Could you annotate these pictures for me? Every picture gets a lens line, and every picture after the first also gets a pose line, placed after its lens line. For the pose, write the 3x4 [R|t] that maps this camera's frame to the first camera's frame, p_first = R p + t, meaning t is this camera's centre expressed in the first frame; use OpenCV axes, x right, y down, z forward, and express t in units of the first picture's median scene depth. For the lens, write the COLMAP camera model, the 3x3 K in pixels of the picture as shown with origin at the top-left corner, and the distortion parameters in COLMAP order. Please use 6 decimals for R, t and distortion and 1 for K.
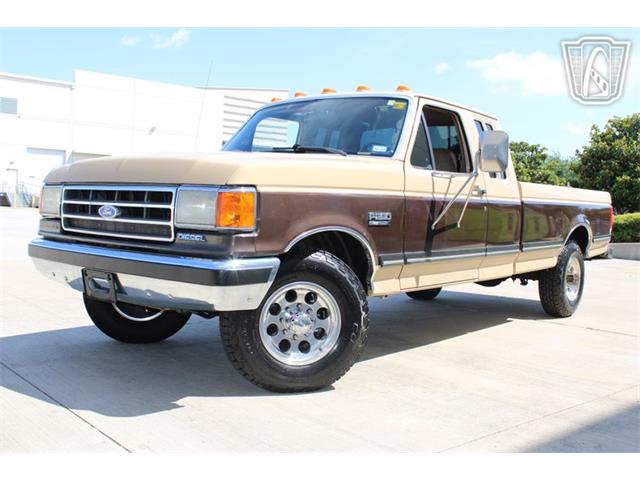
lens RADIAL K [[663.4, 0, 325.5], [0, 663.4, 255.9], [0, 0, 1]] dist [-0.070910, 0.000000]
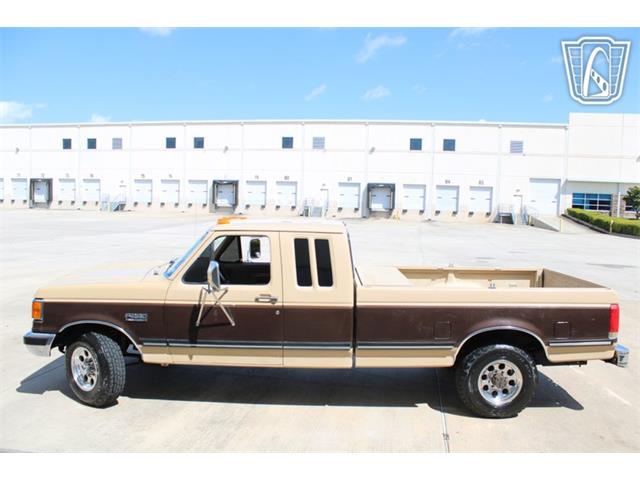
lens RADIAL K [[528.8, 0, 320.5], [0, 528.8, 266.0], [0, 0, 1]] dist [-0.100945, 0.043658]
pose [[0.626959, 0.072267, -0.775693, 1.256732], [-0.056901, 0.997277, 0.046920, -0.248528], [0.776971, 0.014720, 0.629364, 0.493644]]
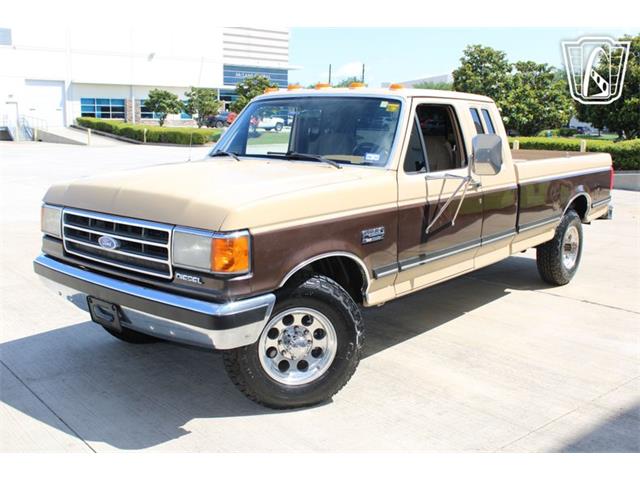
lens RADIAL K [[663.4, 0, 324.5], [0, 663.4, 257.4], [0, 0, 1]] dist [-0.070910, 0.000000]
pose [[0.999498, -0.027731, -0.015325, 0.020028], [0.029444, 0.991585, 0.126062, -0.139917], [0.011700, -0.126450, 0.991904, -0.016158]]
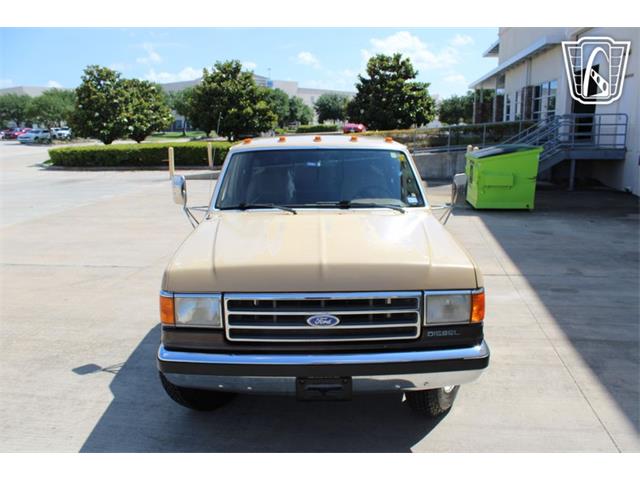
lens RADIAL K [[533.8, 0, 323.3], [0, 533.8, 251.5], [0, 0, 1]] dist [-0.136815, 0.081783]
pose [[0.759518, -0.200227, 0.618904, -0.699386], [0.087522, 0.974252, 0.207782, -0.292480], [-0.644572, -0.103646, 0.757486, 0.330699]]
